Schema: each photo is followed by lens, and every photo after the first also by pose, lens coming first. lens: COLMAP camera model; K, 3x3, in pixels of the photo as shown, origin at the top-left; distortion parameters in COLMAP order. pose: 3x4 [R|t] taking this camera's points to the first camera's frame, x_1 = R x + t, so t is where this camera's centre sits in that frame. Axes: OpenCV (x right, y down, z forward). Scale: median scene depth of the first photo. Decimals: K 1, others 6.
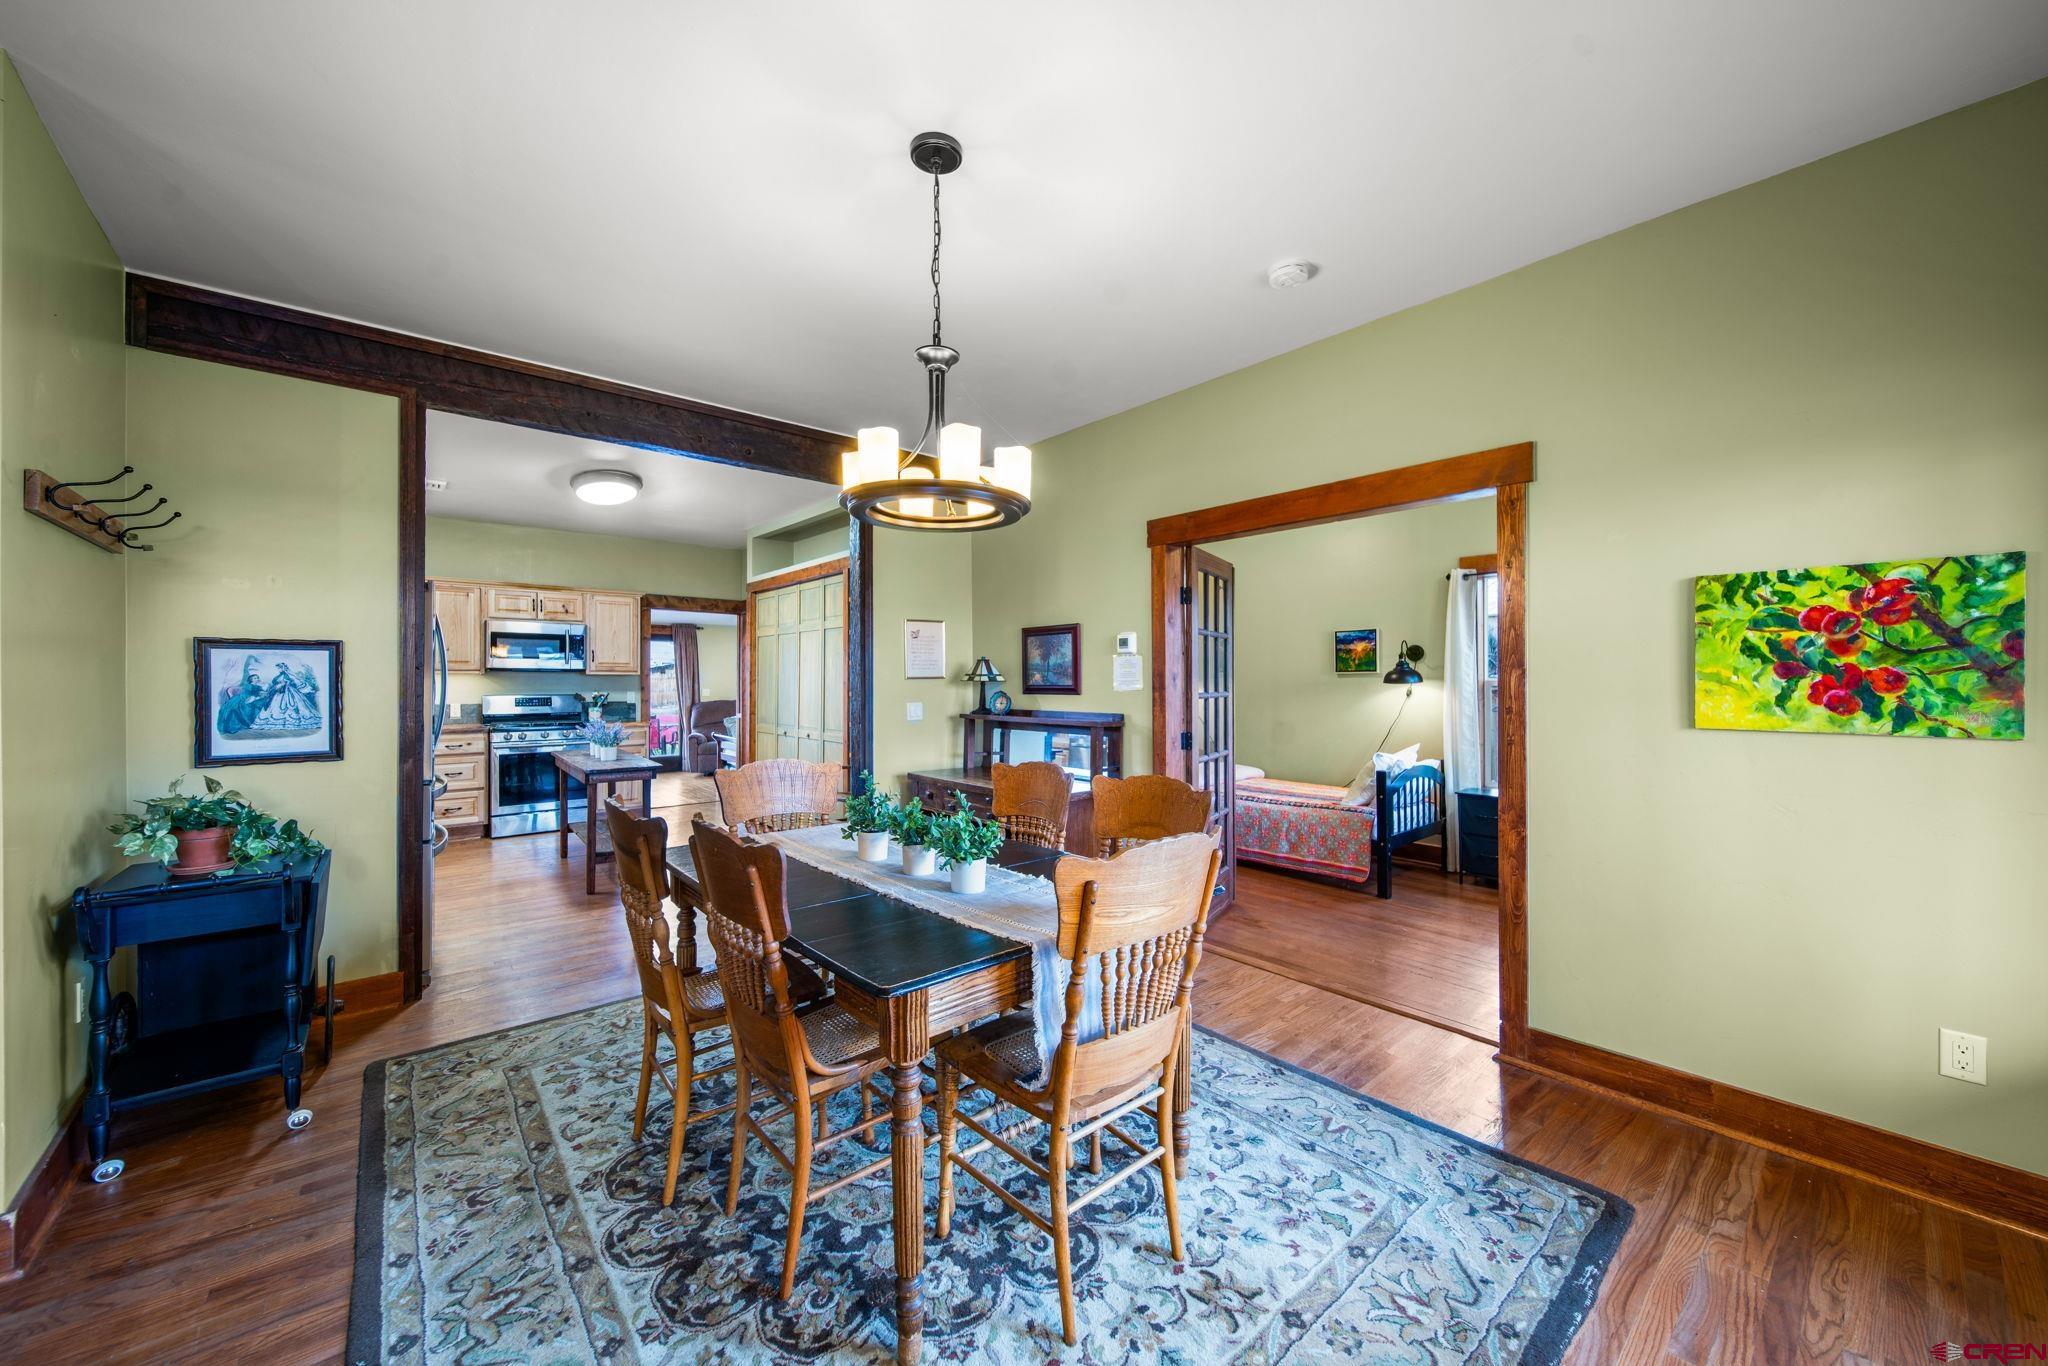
lens RADIAL K [[749.8, 0, 1022.9], [0, 749.8, 694.0], [0, 0, 1]] dist [-0.009987, -0.000067]
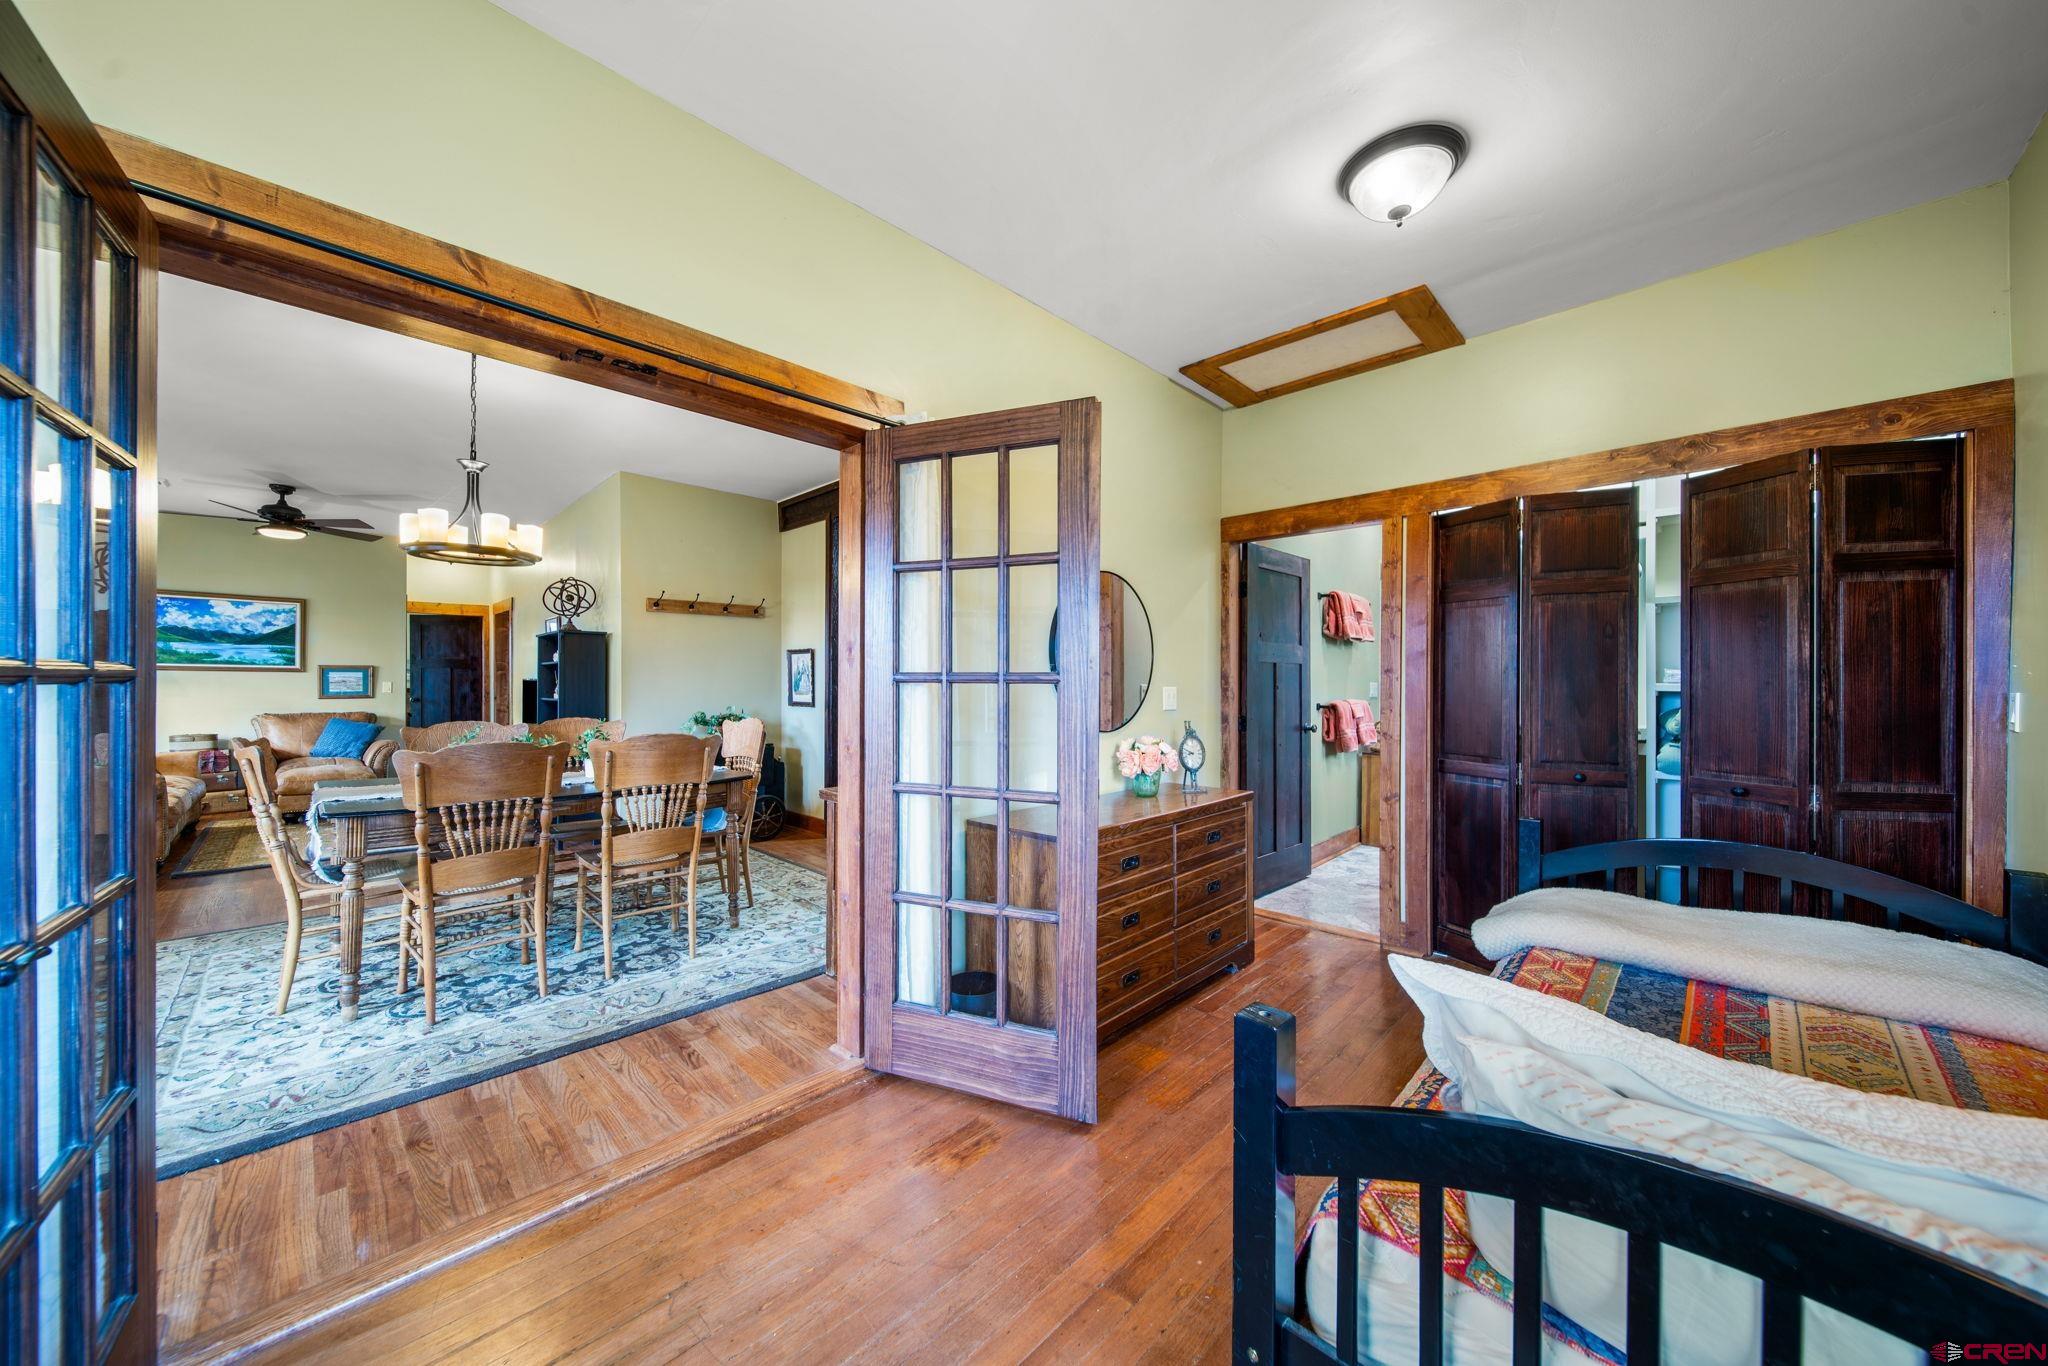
lens RADIAL K [[718.3, 0, 1023.1], [0, 718.3, 685.4], [0, 0, 1]] dist [-0.000556, -0.000126]
pose [[0.080123, 0.005636, -0.996769, 1.157471], [-0.021786, 0.999755, 0.003902, 0.010147], [0.996547, 0.021403, 0.080227, 1.523515]]
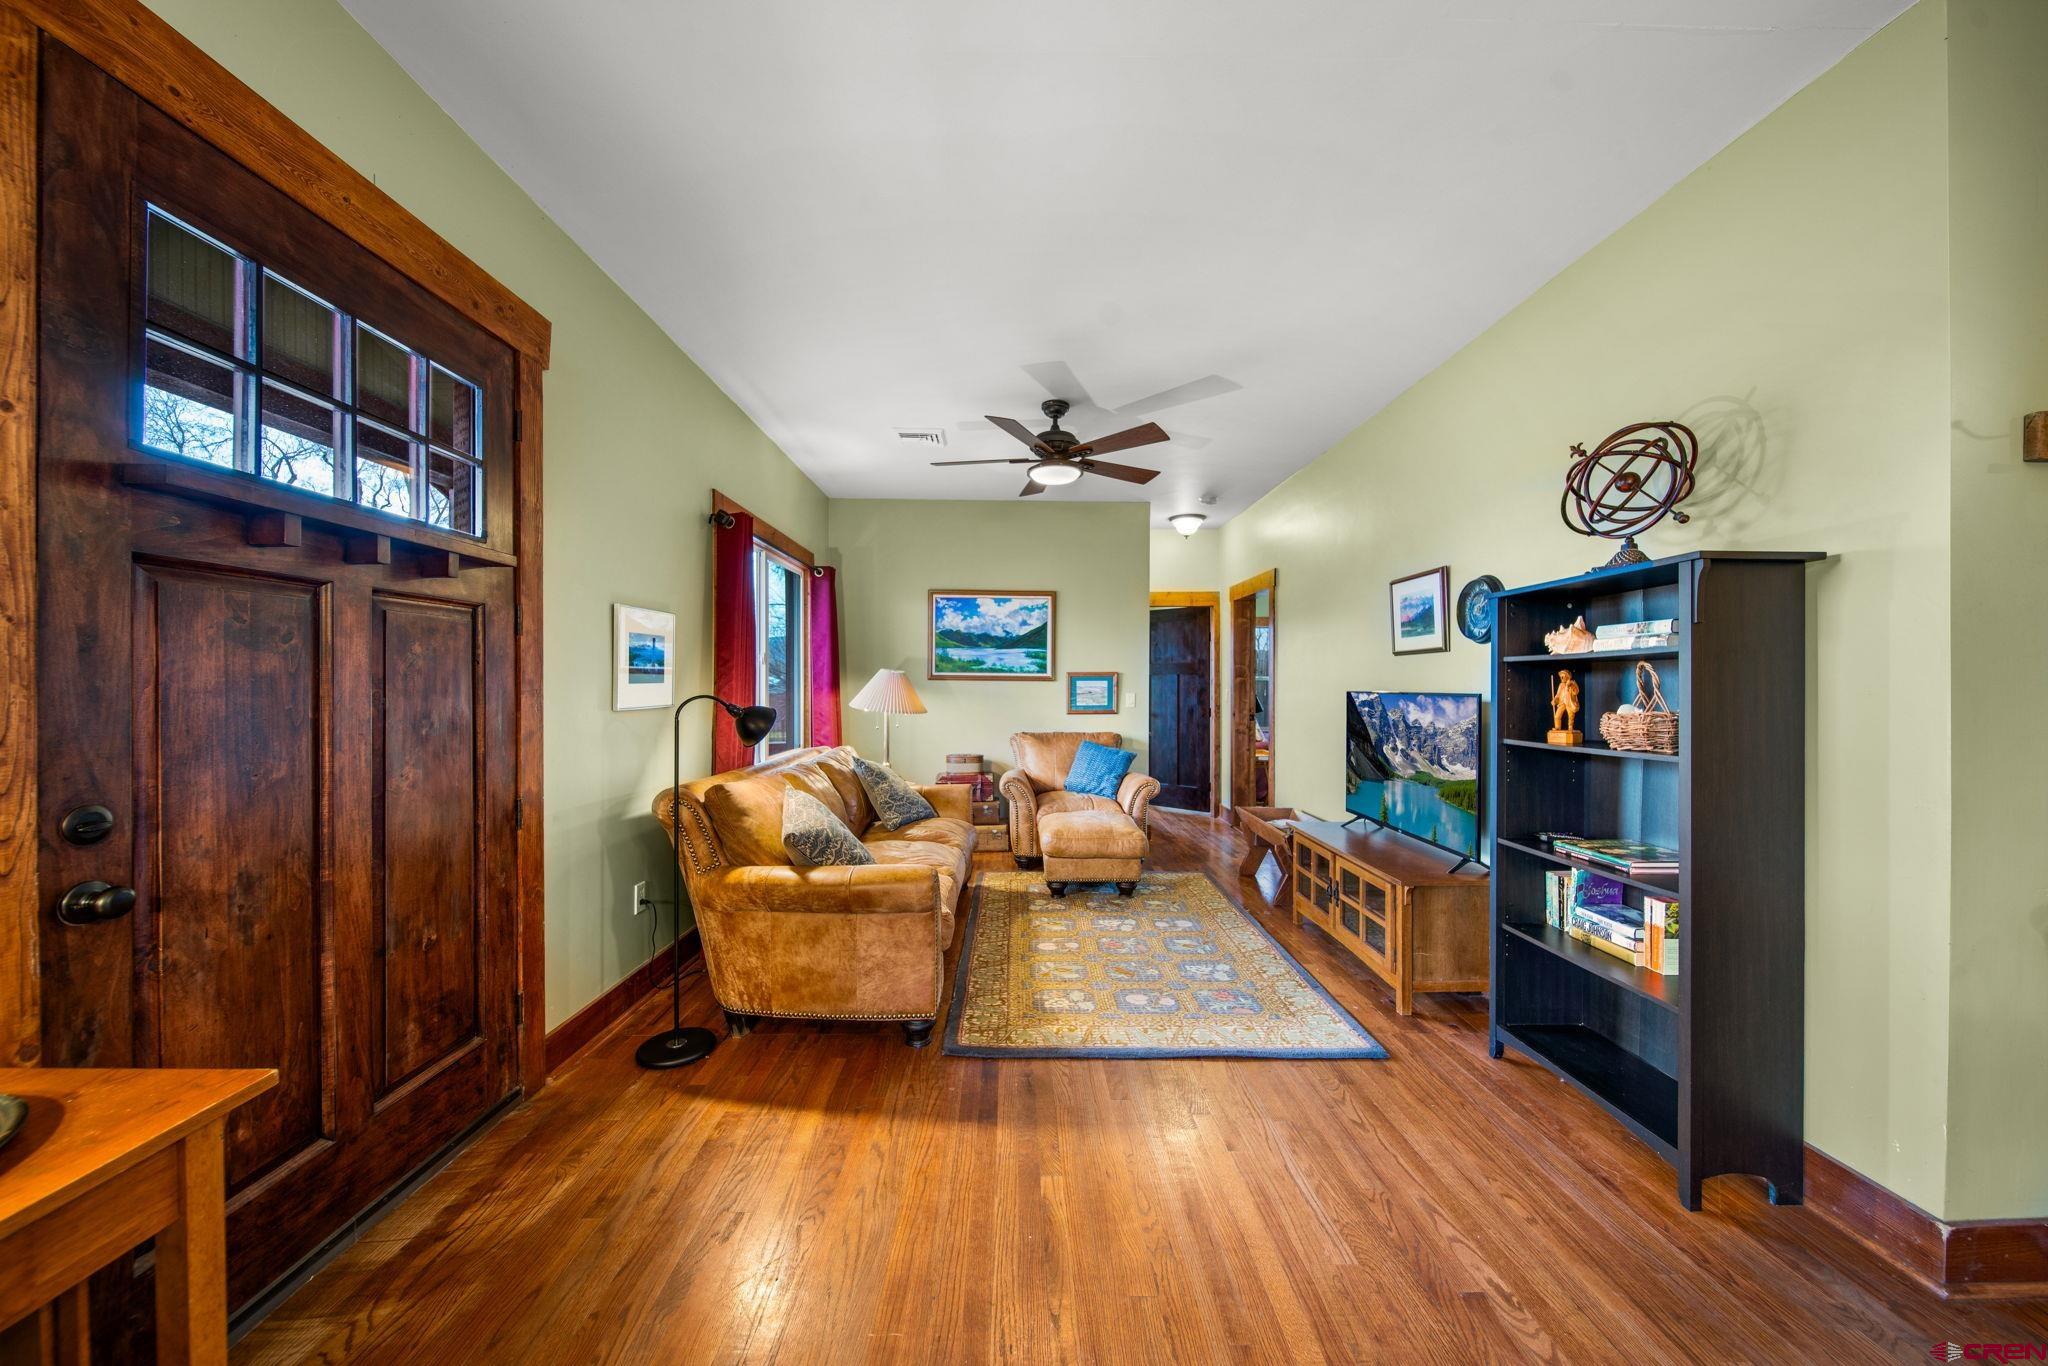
lens RADIAL K [[718.3, 0, 1023.1], [0, 718.3, 685.4], [0, 0, 1]] dist [-0.000556, -0.000126]
pose [[-0.636233, 0.000969, -0.771496, 0.039681], [-0.015118, 0.999792, 0.013723, 0.014278], [0.771349, 0.020394, -0.636086, 0.402550]]
